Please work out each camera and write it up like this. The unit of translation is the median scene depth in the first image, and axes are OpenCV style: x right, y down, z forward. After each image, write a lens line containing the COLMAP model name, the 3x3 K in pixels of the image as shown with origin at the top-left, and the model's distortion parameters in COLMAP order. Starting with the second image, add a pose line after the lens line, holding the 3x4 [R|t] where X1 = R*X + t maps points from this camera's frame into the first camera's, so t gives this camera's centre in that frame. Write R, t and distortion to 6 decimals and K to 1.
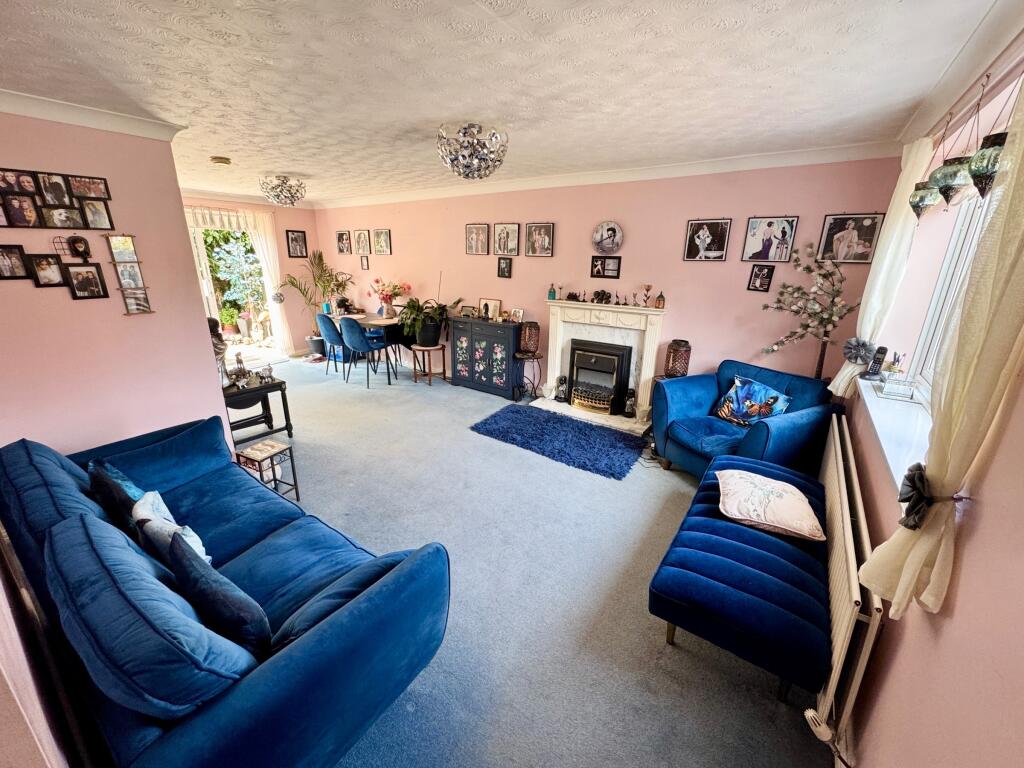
lens RADIAL K [[411.9, 0, 512.0], [0, 411.9, 384.0], [0, 0, 1]] dist [0.000829, 0.000244]
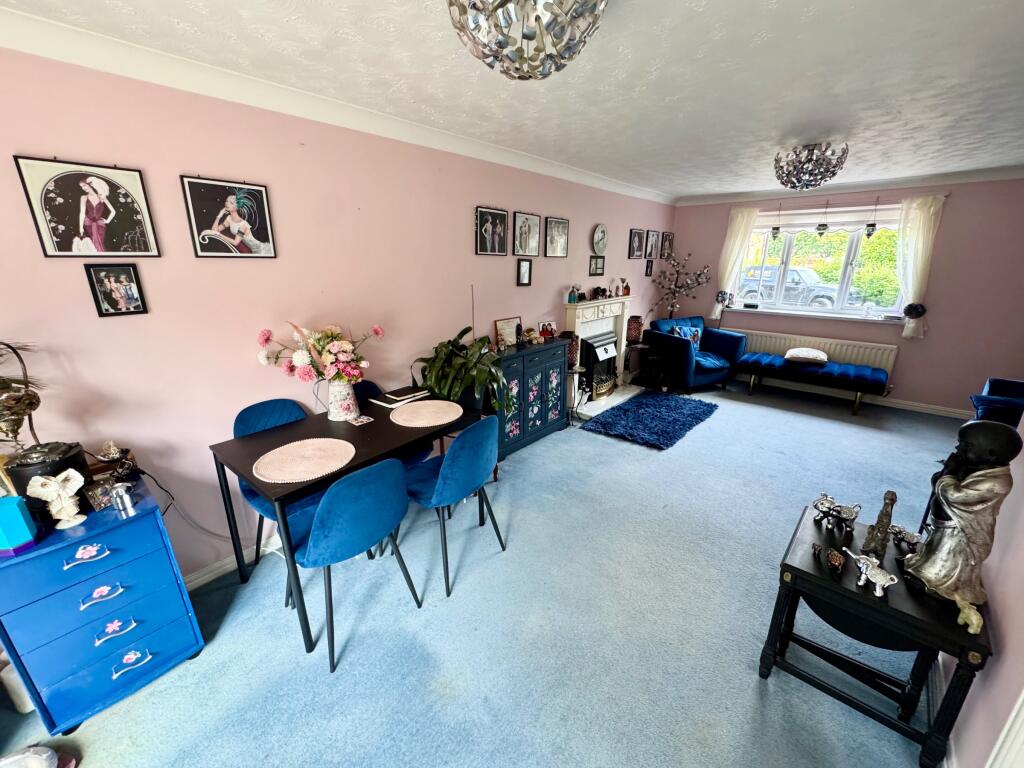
lens RADIAL K [[411.9, 0, 512.0], [0, 411.9, 384.0], [0, 0, 1]] dist [0.000829, 0.000244]
pose [[0.096419, -0.302427, 0.948283, -0.791671], [0.300619, 0.917078, 0.261909, -0.299447], [-0.948858, 0.259819, 0.179339, 0.939880]]
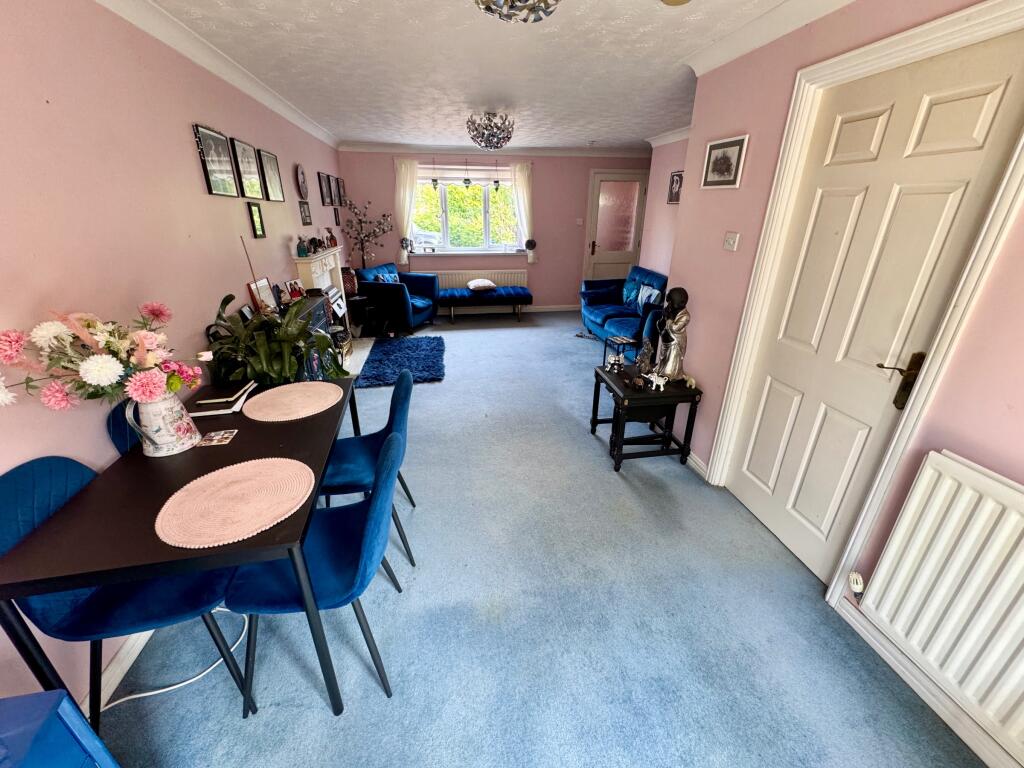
lens RADIAL K [[407.6, 0, 512.0], [0, 407.6, 384.0], [0, 0, 1]] dist [0.008566, 0.000086]
pose [[-0.714846, -0.285941, 0.638148, -0.736076], [0.199726, 0.791076, 0.578195, -0.364863], [-0.670153, 0.540775, -0.508387, 1.184279]]
